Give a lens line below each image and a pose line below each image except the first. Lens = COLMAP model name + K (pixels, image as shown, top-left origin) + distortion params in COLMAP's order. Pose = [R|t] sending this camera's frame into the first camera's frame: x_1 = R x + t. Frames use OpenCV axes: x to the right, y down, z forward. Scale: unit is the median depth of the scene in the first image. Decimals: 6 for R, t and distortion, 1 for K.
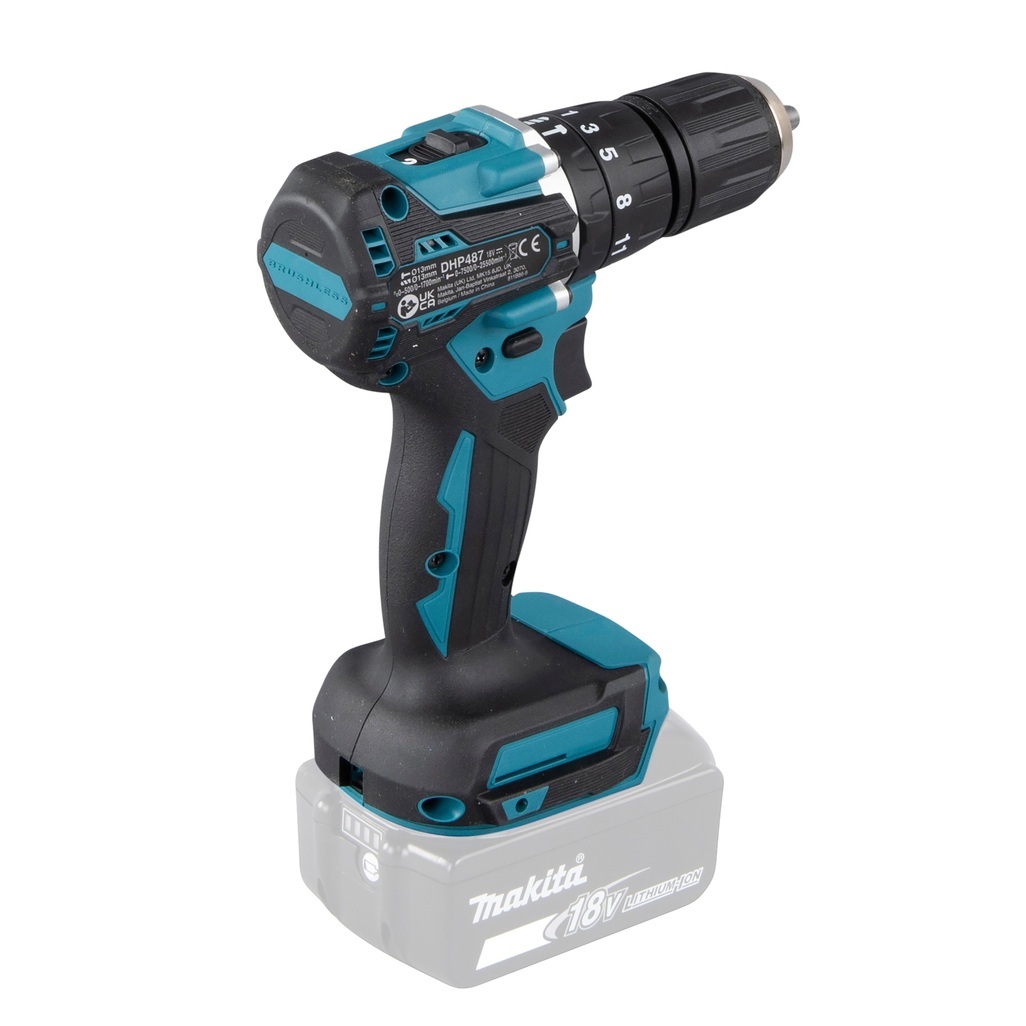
lens RADIAL K [[4350.7, 0, 506.1], [0, 4350.7, 545.6], [0, 0, 1]] dist [0.603381, 0.000000]
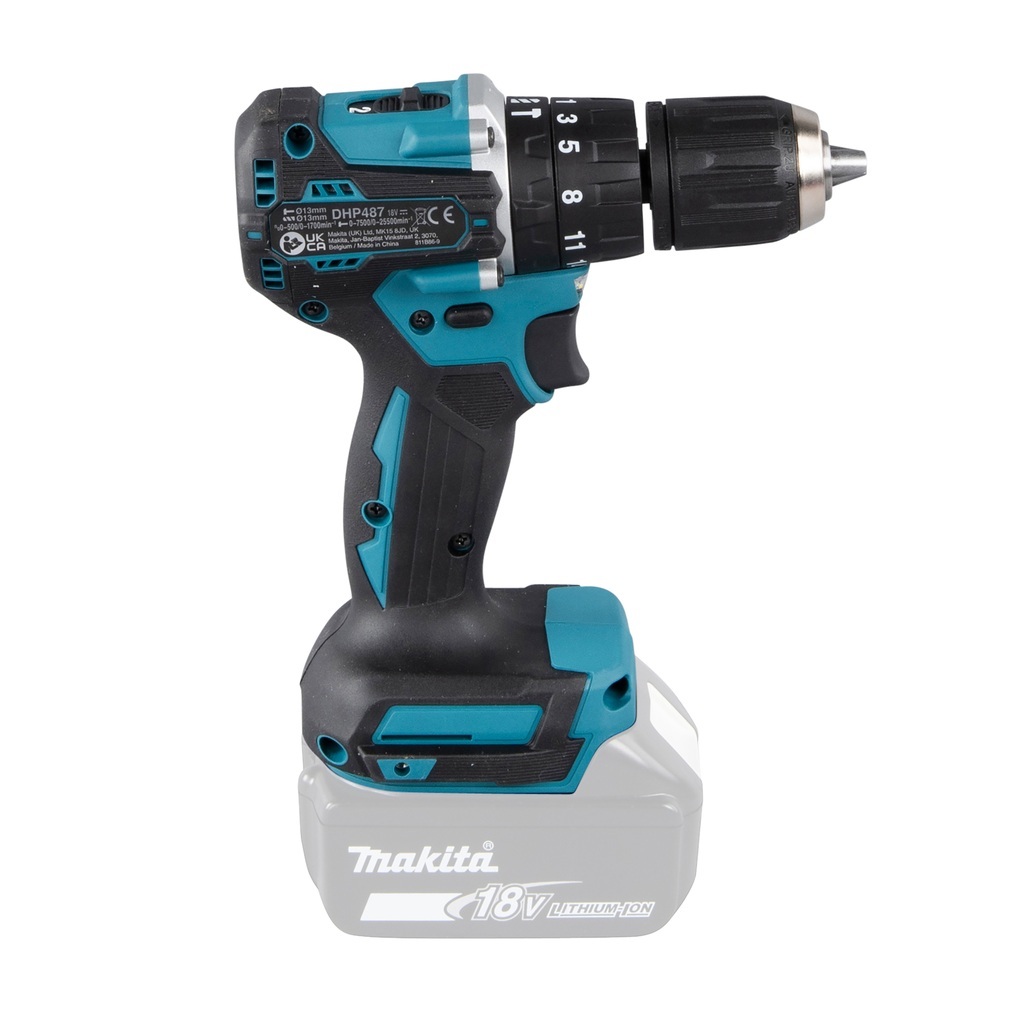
lens RADIAL K [[4350.7, 0, 519.2], [0, 4350.7, 509.8], [0, 0, 1]] dist [0.603381, 0.000000]
pose [[0.793924, 0.238778, -0.559169, 0.575803], [-0.245535, 0.967245, 0.064418, -0.069857], [0.556235, 0.086153, 0.826547, 0.182538]]
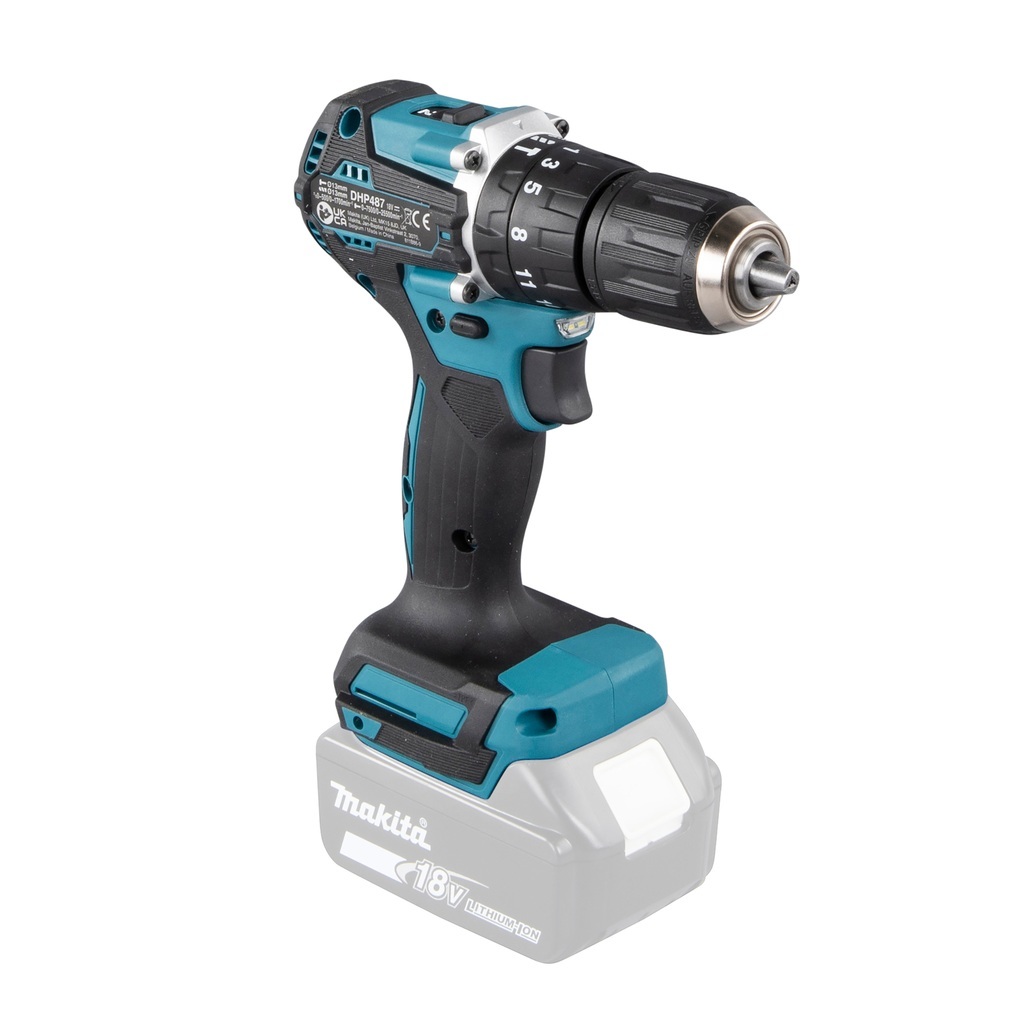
lens RADIAL K [[4350.7, 0, 509.5], [0, 4350.7, 516.7], [0, 0, 1]] dist [0.603381, 0.000000]
pose [[0.155022, 0.394362, -0.905785, 0.969232], [-0.416827, 0.857371, 0.301944, -0.326180], [0.895669, 0.330748, 0.297292, 0.702833]]
